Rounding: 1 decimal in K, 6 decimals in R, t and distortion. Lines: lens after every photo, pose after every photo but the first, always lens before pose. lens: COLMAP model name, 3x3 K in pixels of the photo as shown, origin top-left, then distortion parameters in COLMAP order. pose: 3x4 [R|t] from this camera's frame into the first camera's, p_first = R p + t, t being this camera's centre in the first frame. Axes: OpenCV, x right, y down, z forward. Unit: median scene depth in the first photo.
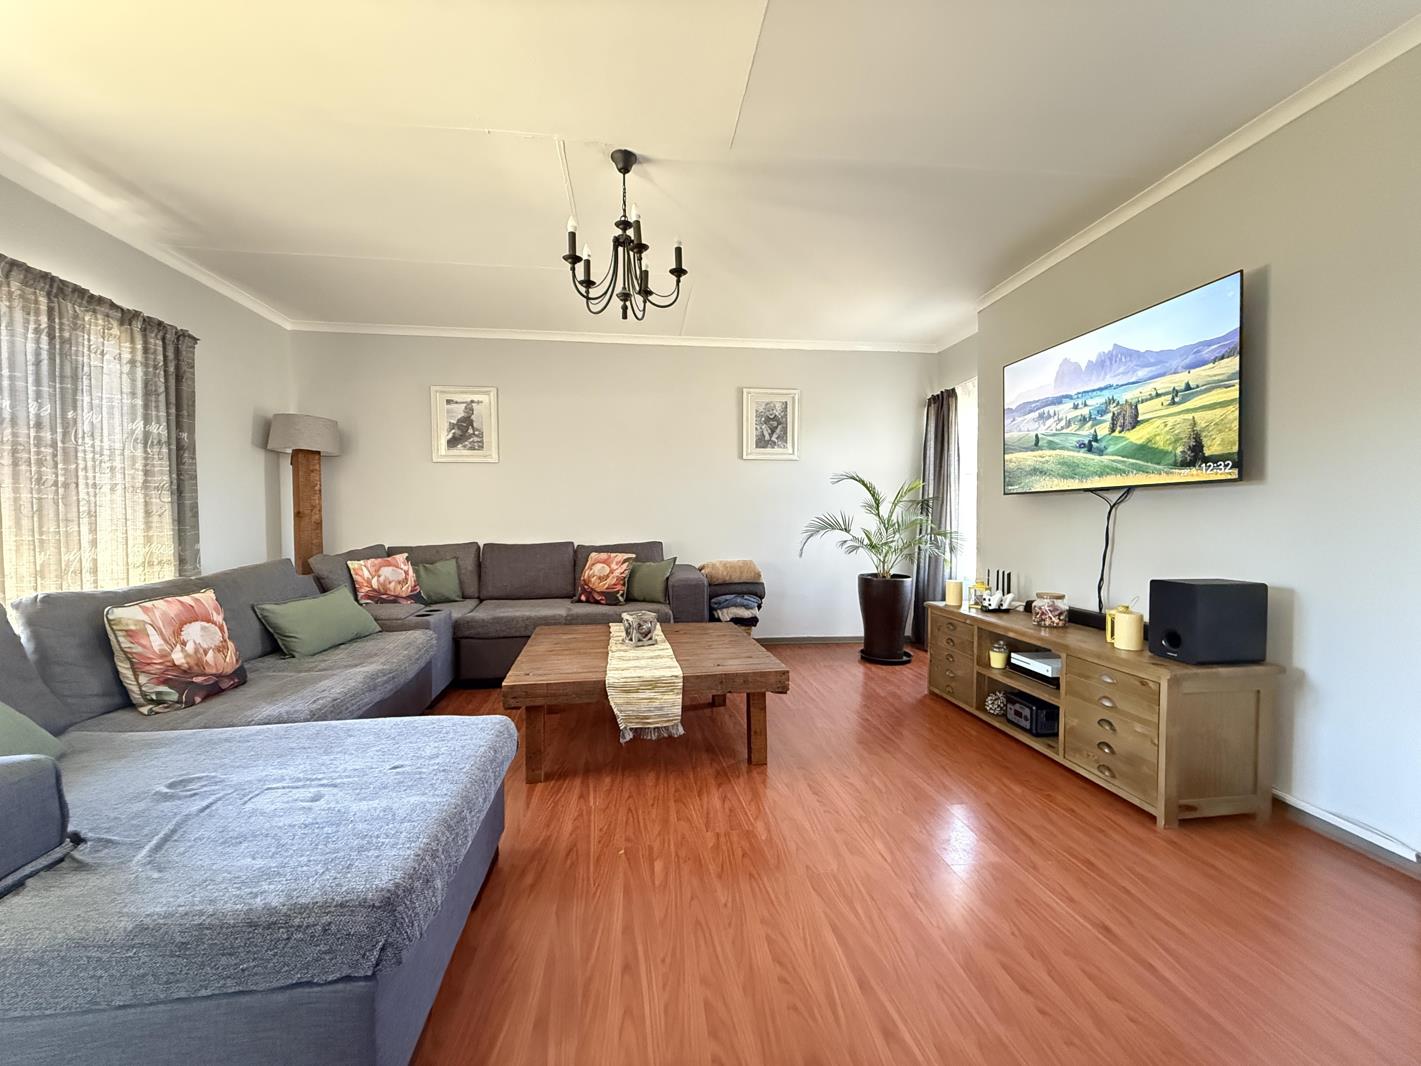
lens RADIAL K [[567.5, 0, 710.5], [0, 567.5, 533.0], [0, 0, 1]] dist [0.000063, 0.000130]
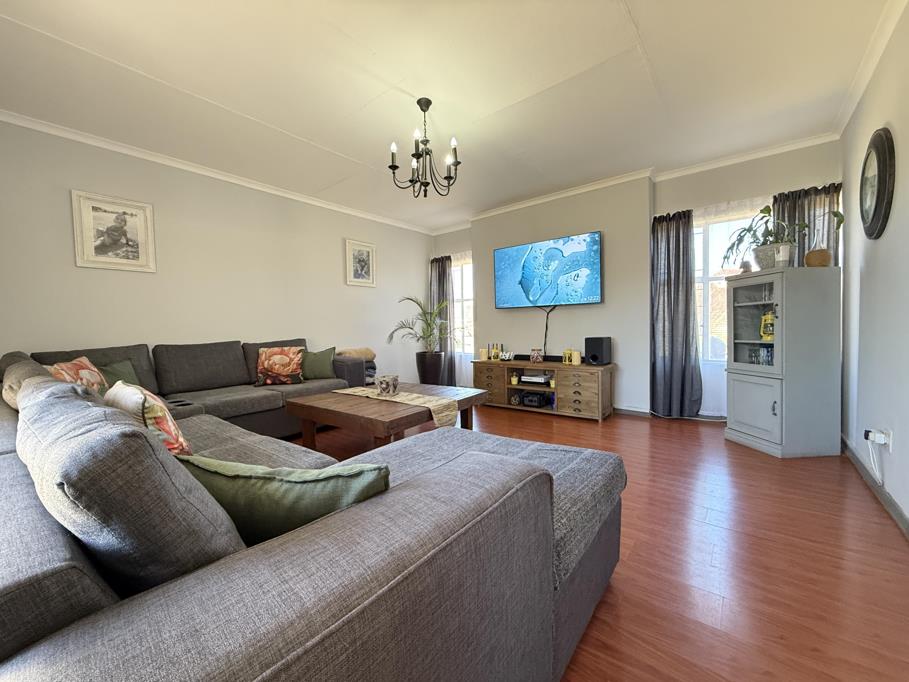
lens RADIAL K [[363.0, 0, 454.5], [0, 363.0, 341.0], [0, 0, 1]] dist [0.000063, 0.000130]
pose [[0.721337, -0.040324, 0.691409, -0.482033], [0.039420, 0.999076, 0.017142, 0.022188], [-0.691462, 0.014890, 0.722260, 0.086960]]
